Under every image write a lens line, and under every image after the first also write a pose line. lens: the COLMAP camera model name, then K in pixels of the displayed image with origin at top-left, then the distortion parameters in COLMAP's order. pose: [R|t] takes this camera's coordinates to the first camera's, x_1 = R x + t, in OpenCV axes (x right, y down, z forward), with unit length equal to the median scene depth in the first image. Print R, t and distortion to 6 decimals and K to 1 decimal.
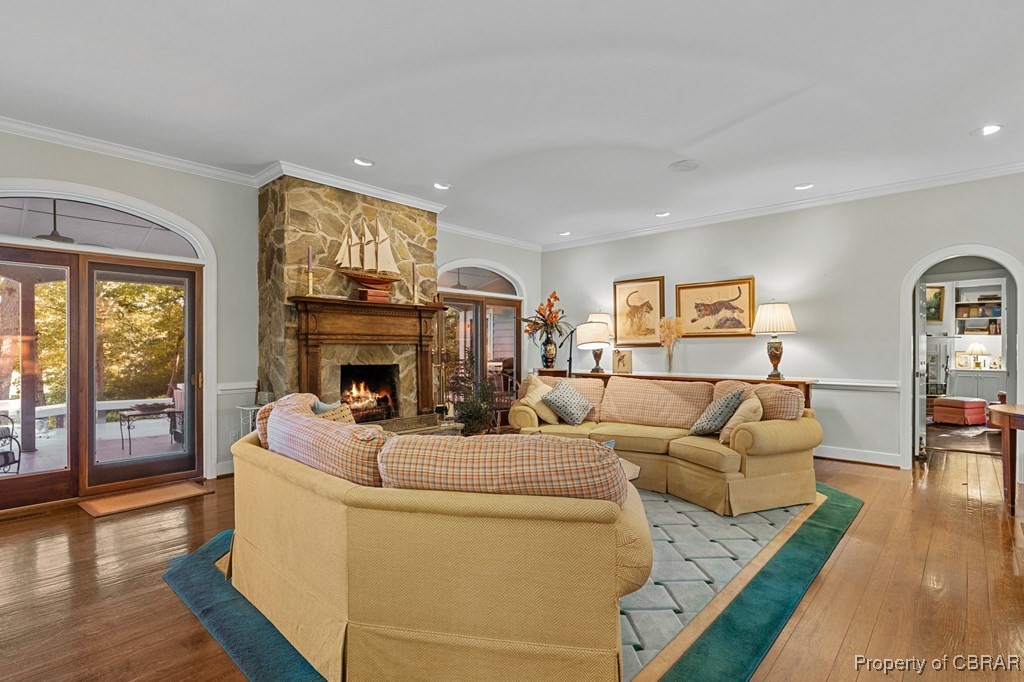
lens RADIAL K [[446.0, 0, 555.1], [0, 446.0, 352.1], [0, 0, 1]] dist [-0.000462, 0.000186]
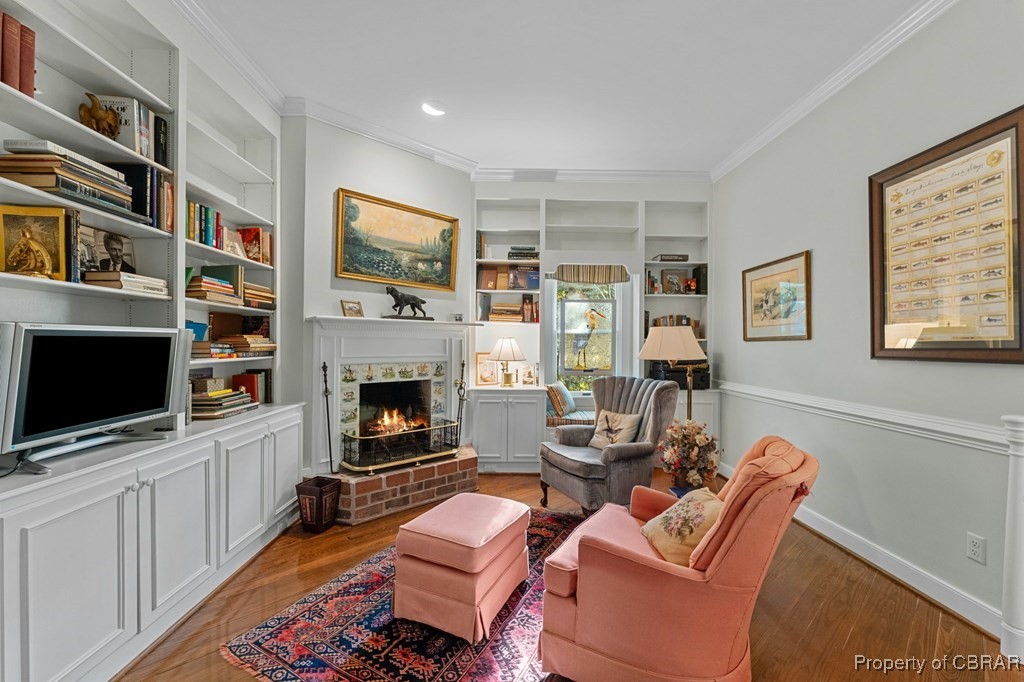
lens RADIAL K [[446.0, 0, 512.7], [0, 446.0, 342.7], [0, 0, 1]] dist [-0.000462, 0.000186]
pose [[0.714948, 0.006912, 0.699144, 0.578065], [-0.002401, 0.999970, -0.007431, -0.009911], [-0.699174, 0.003634, 0.714942, 0.613178]]
